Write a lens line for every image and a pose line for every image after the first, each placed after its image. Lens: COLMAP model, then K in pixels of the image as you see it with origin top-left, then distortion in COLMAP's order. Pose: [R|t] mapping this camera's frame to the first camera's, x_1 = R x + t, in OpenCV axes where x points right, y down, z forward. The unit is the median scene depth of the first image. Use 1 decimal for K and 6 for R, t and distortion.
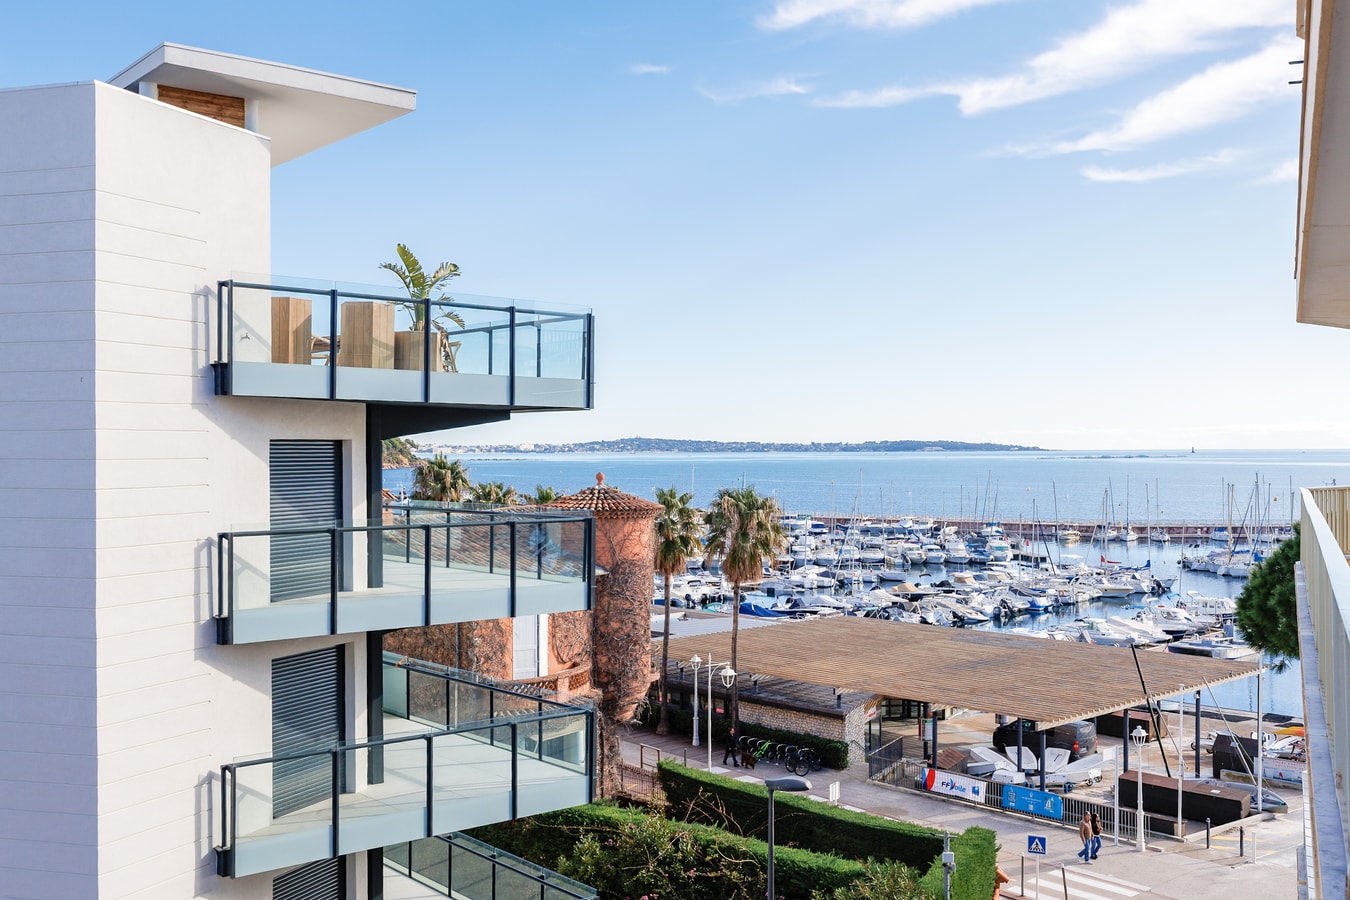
lens RADIAL K [[1339.5, 0, 676.3], [0, 1339.5, 455.1], [0, 0, 1]] dist [-0.000506, 0.000000]
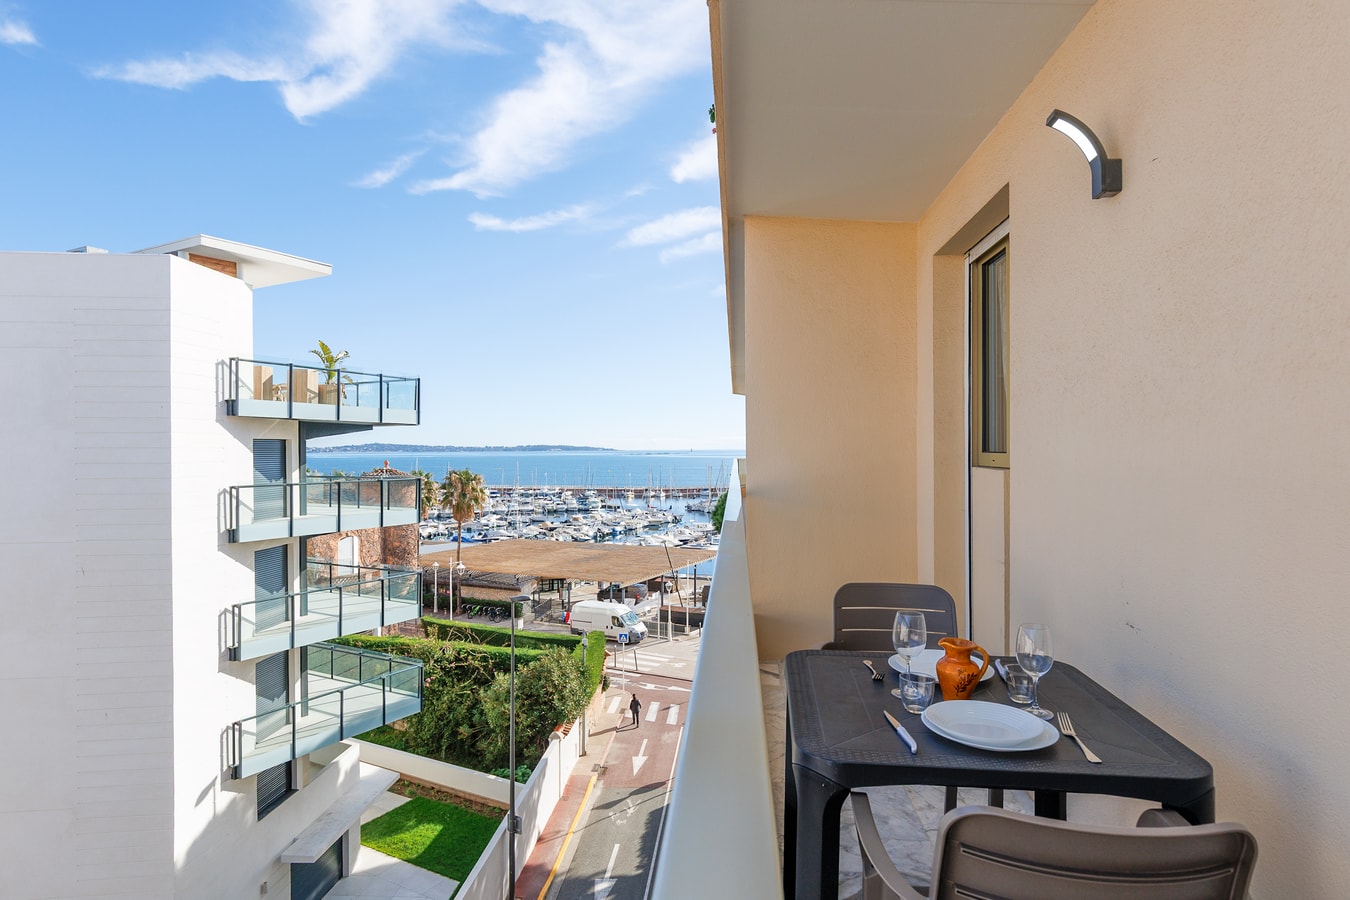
lens RADIAL K [[777.1, 0, 675.7], [0, 777.1, 449.2], [0, 0, 1]] dist [-0.002417, -0.000287]
pose [[0.940084, -0.001788, 0.340938, -0.061263], [0.003915, 0.999977, -0.005553, 0.006823], [-0.340920, 0.006555, 0.940069, -0.152060]]
